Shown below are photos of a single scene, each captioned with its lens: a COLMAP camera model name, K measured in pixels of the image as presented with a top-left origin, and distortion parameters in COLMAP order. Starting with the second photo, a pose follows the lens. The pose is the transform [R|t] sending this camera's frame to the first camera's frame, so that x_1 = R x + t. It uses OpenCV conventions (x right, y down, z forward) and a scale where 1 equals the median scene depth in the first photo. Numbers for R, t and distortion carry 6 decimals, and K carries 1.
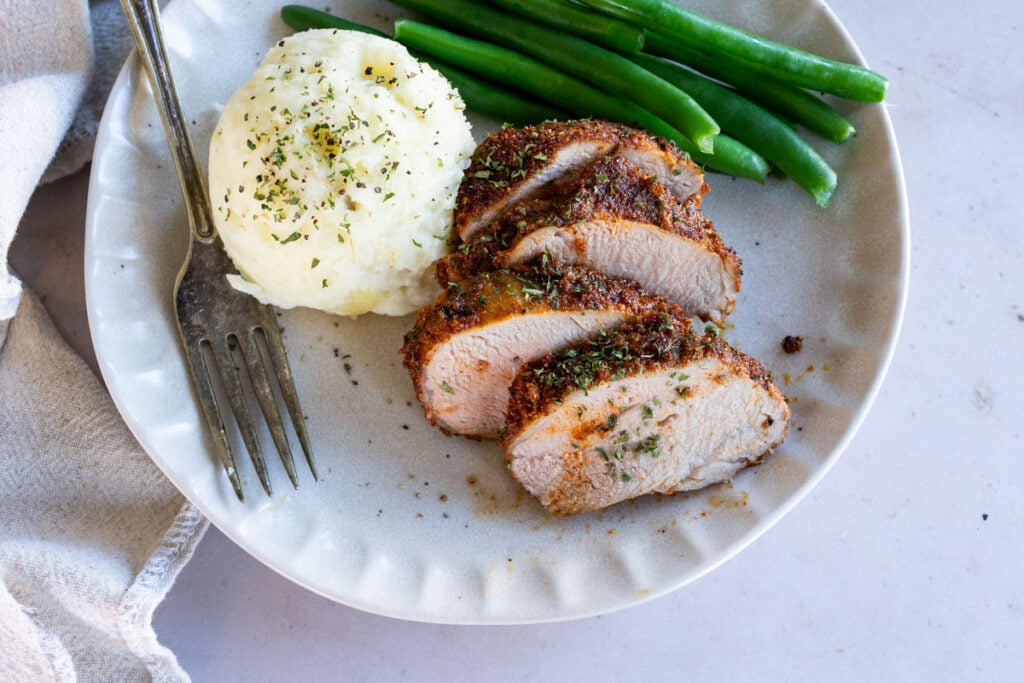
lens RADIAL K [[1146.6, 0, 500.7], [0, 1146.6, 340.7], [0, 0, 1]] dist [-0.031778, 0.169672]
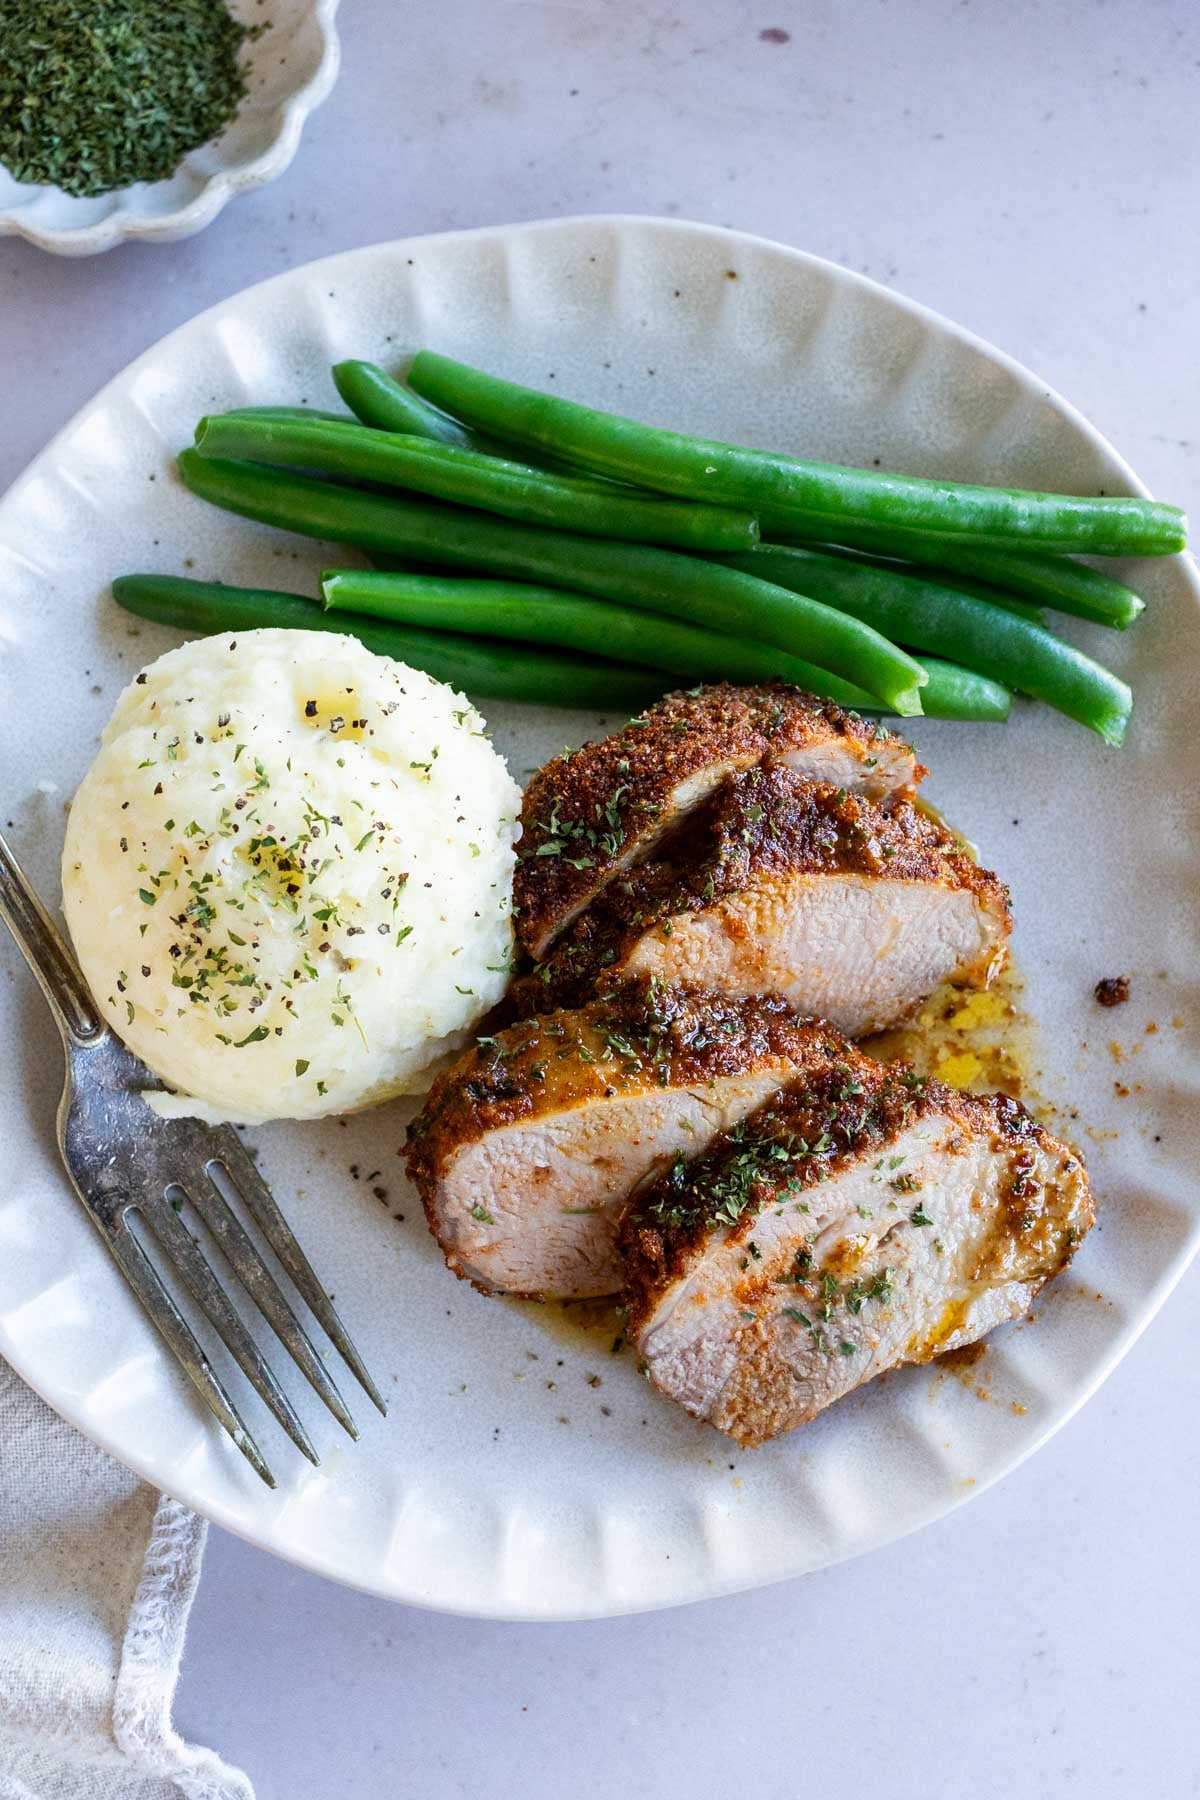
lens RADIAL K [[2015.6, 0, 573.6], [0, 2015.6, 898.4], [0, 0, 1]] dist [-0.031778, 0.169672]
pose [[0.975080, -0.218422, 0.038864, -0.048027], [0.213946, 0.972138, 0.095785, -0.213290], [-0.058703, -0.085083, 0.994643, -0.010493]]
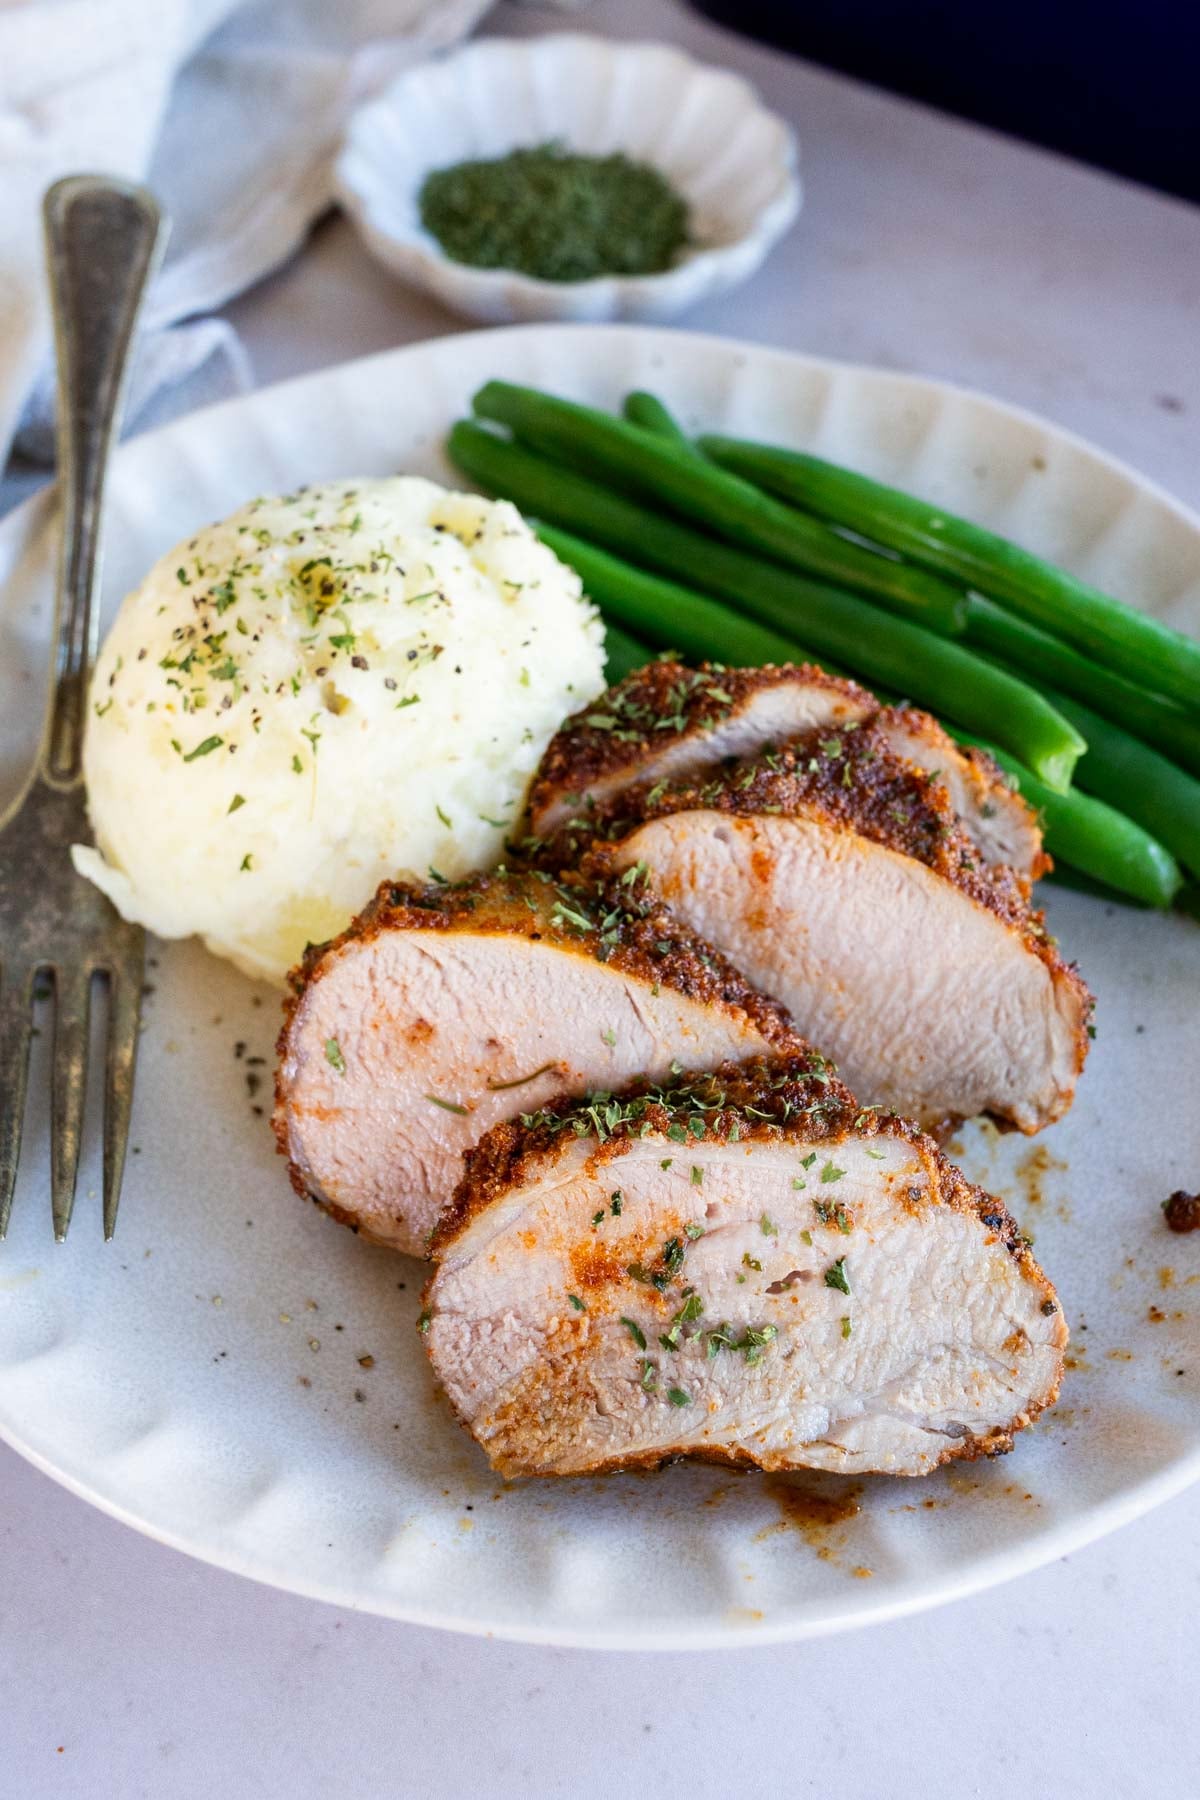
lens RADIAL K [[2027.3, 0, 600.0], [0, 2027.3, 900.0], [0, 0, 1]] dist [-0.009201, 0.037138]
pose [[0.974137, 0.185852, -0.128513, 0.112539], [-0.221432, 0.898442, -0.379169, 0.264472], [0.044992, 0.397819, 0.916360, 0.205225]]
